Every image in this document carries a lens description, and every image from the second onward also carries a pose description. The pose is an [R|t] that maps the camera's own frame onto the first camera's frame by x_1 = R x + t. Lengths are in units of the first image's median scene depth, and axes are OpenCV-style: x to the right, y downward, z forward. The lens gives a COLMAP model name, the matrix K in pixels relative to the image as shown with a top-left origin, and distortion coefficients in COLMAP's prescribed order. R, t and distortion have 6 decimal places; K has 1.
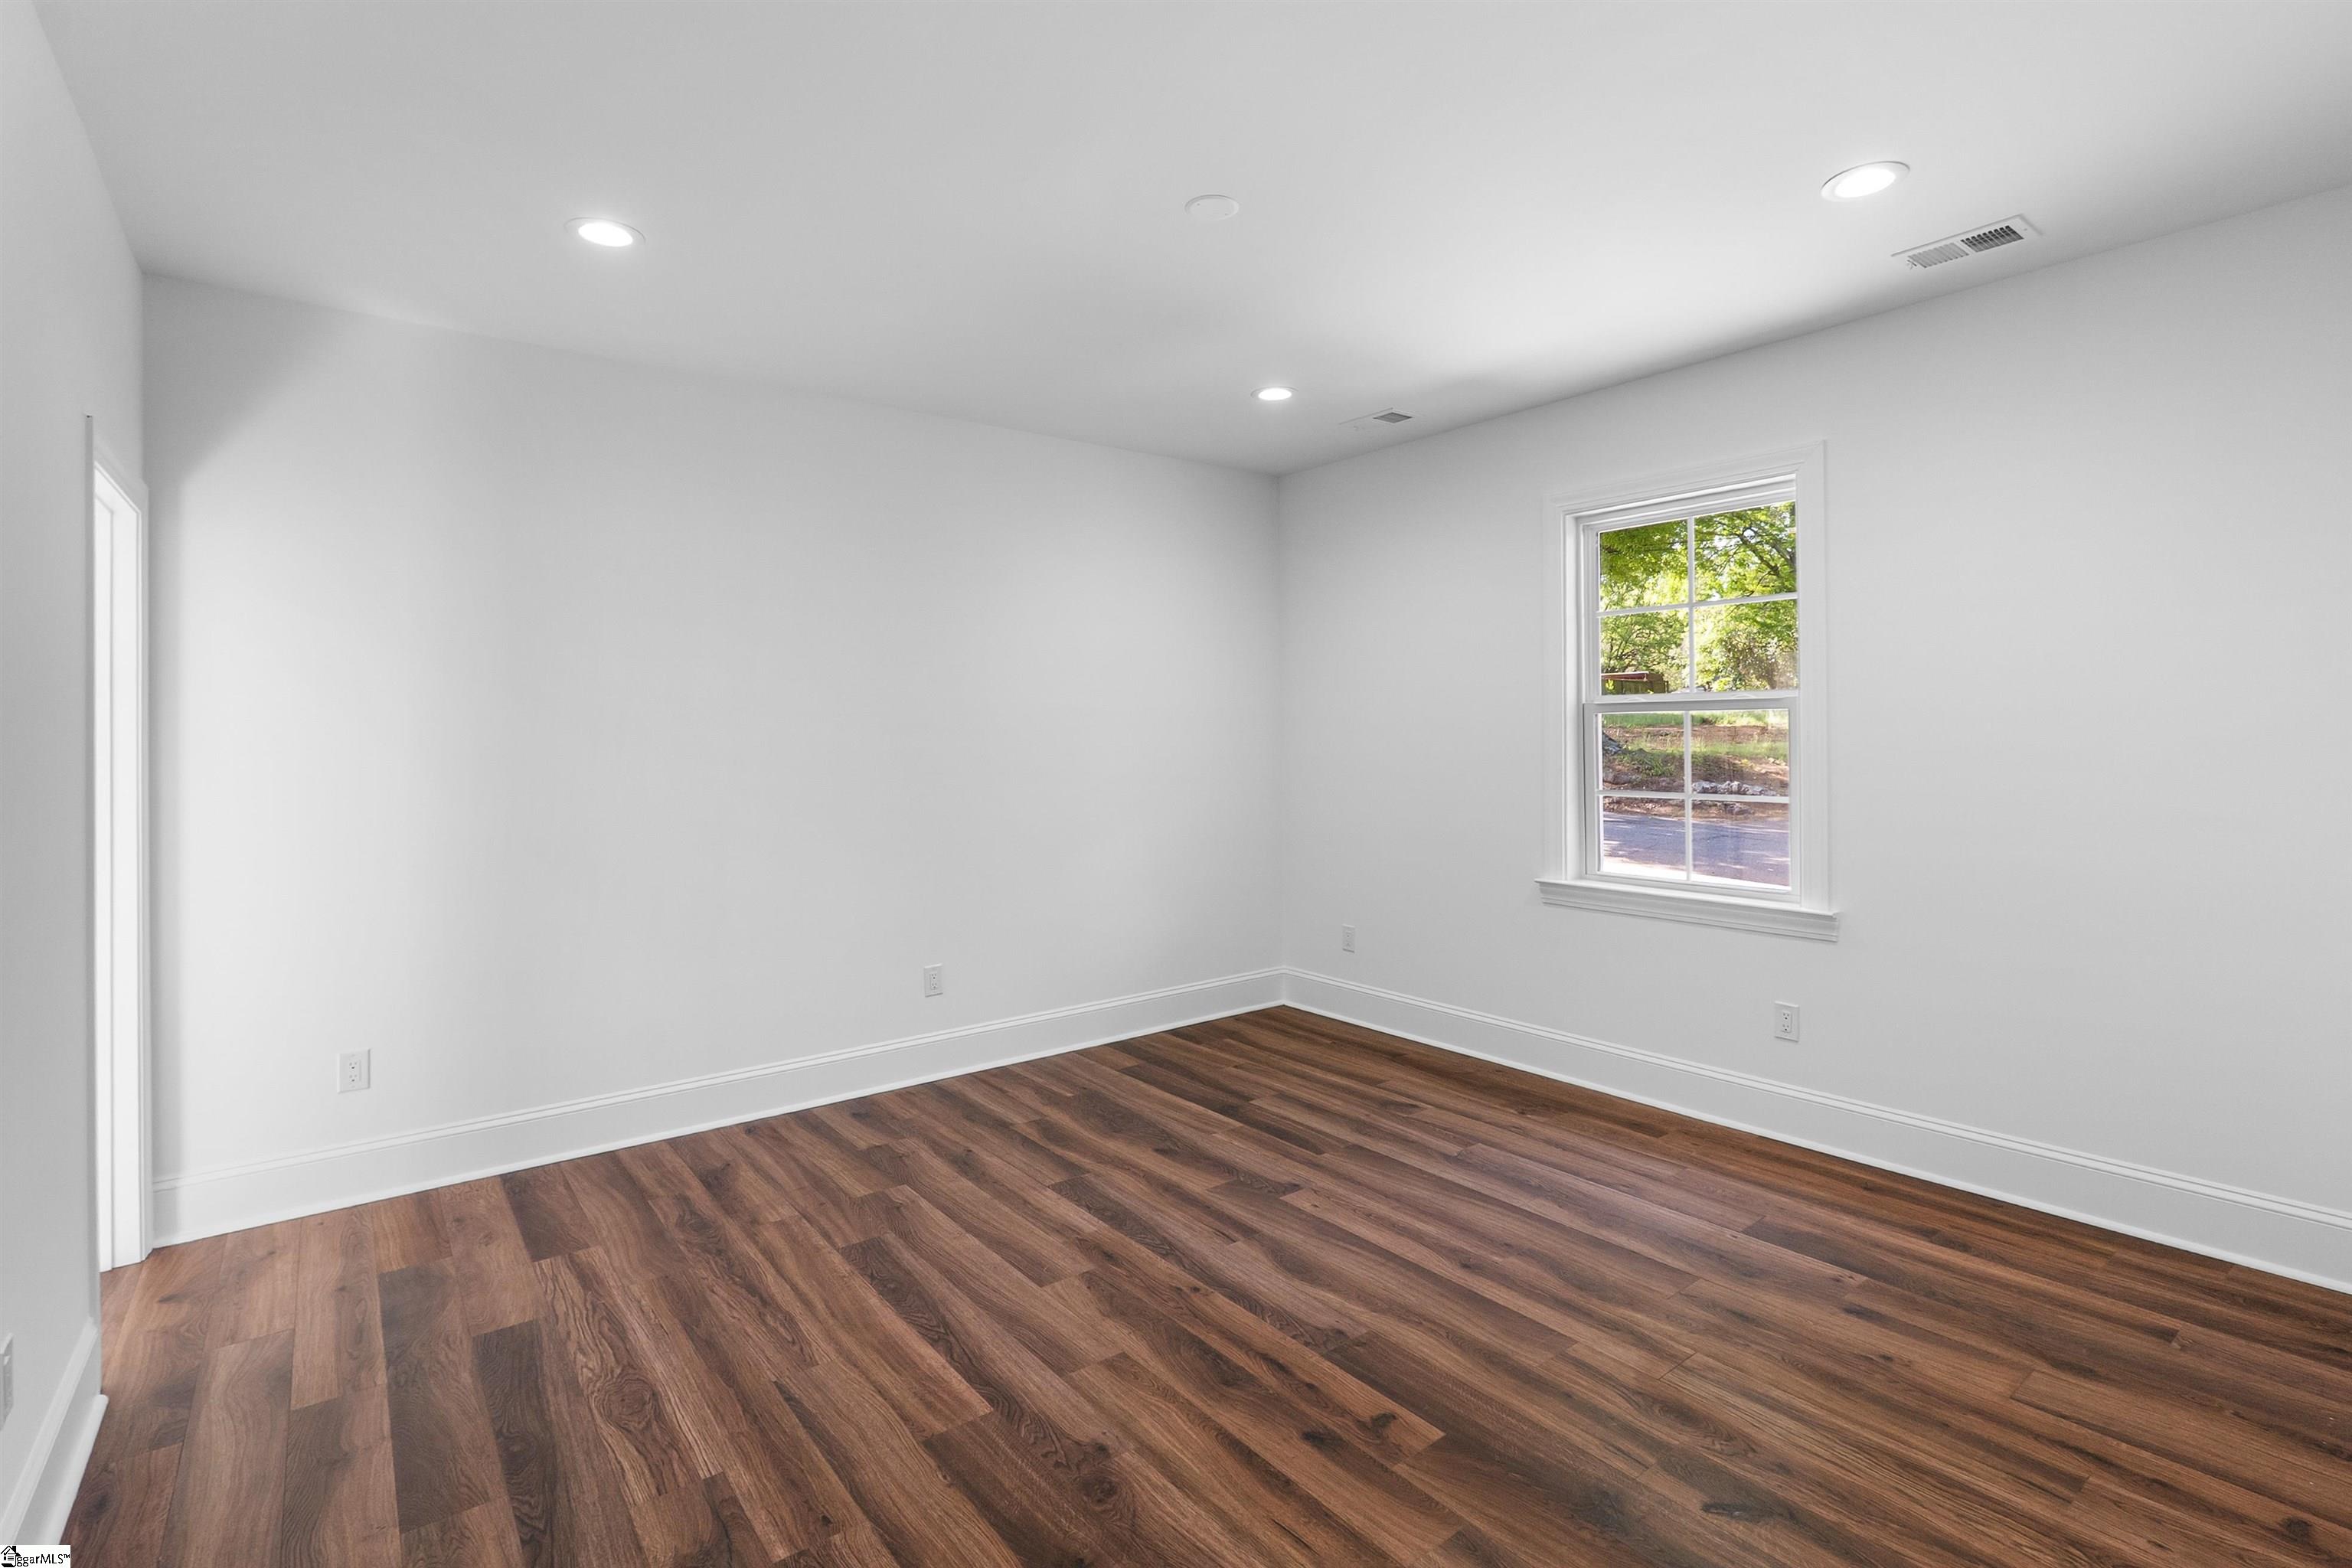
lens RADIAL K [[1101.1, 0, 1176.7], [0, 1101.1, 722.7], [0, 0, 1]] dist [-0.001409, -0.000043]
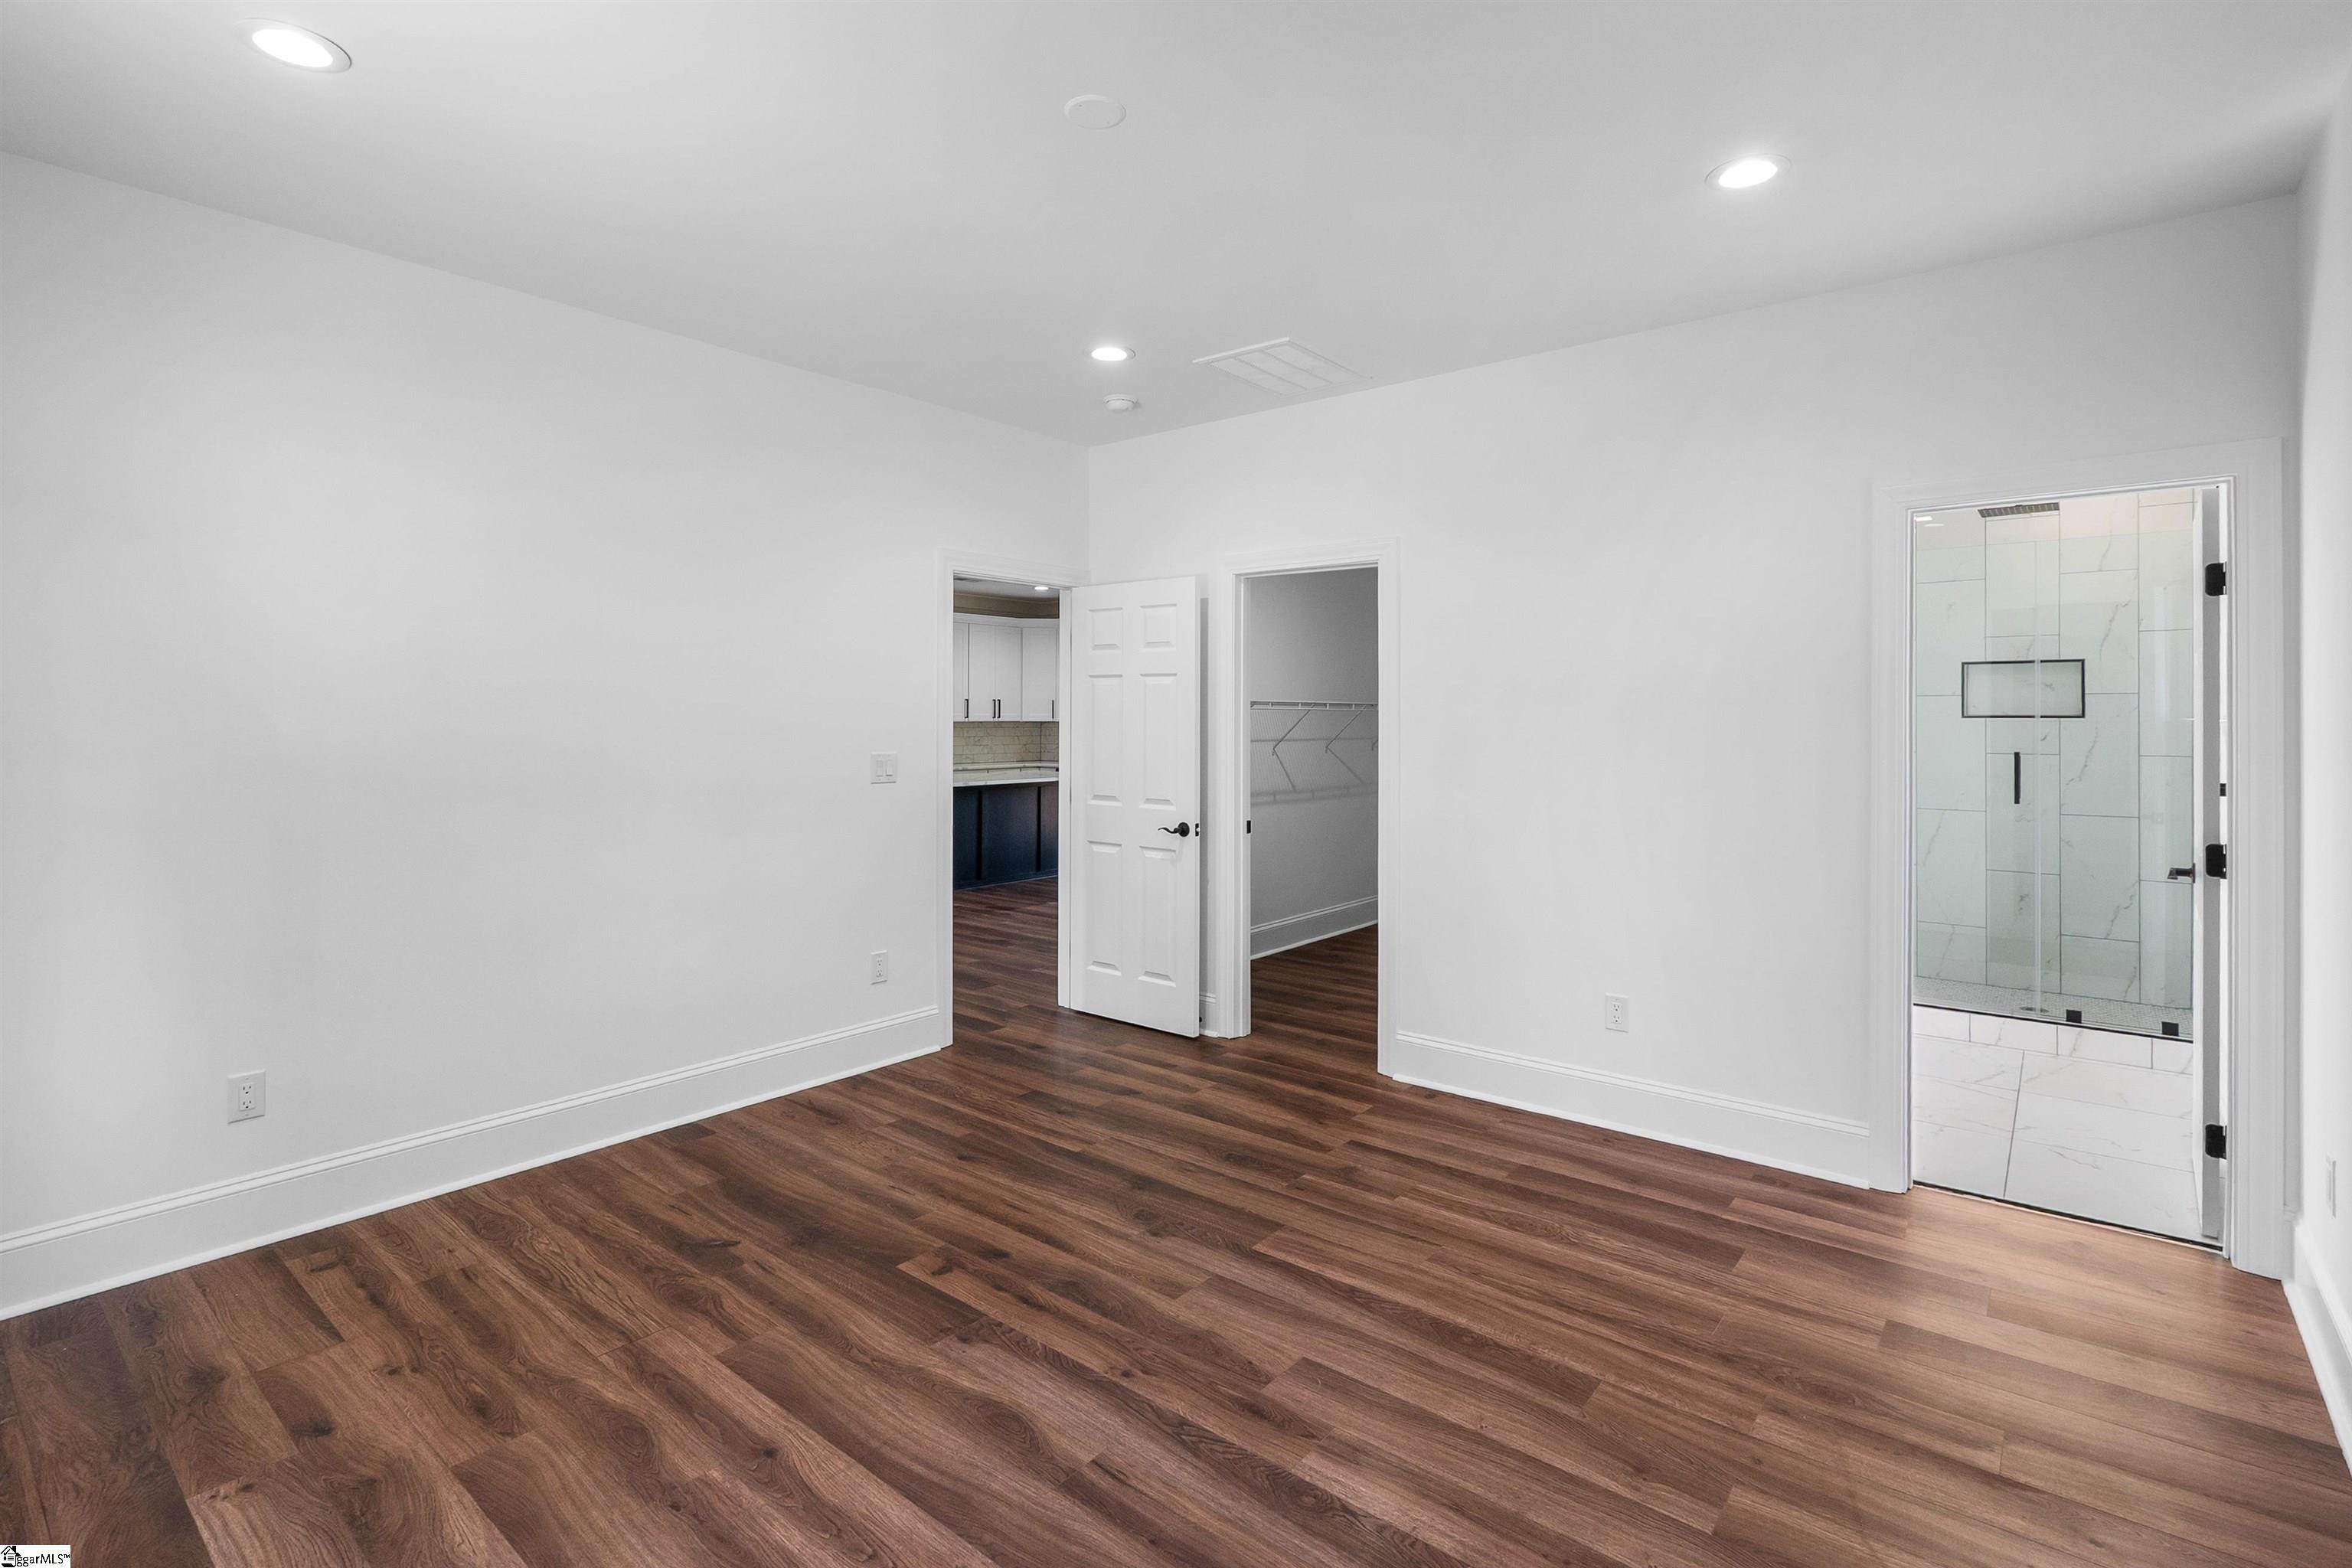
lens RADIAL K [[1101.1, 0, 1176.7], [0, 1101.1, 722.7], [0, 0, 1]] dist [-0.001409, -0.000043]
pose [[-0.973334, 0.007737, -0.229264, 0.187194], [0.009241, 0.999942, -0.005487, 0.019876], [0.229208, -0.007459, -0.973349, 2.022148]]
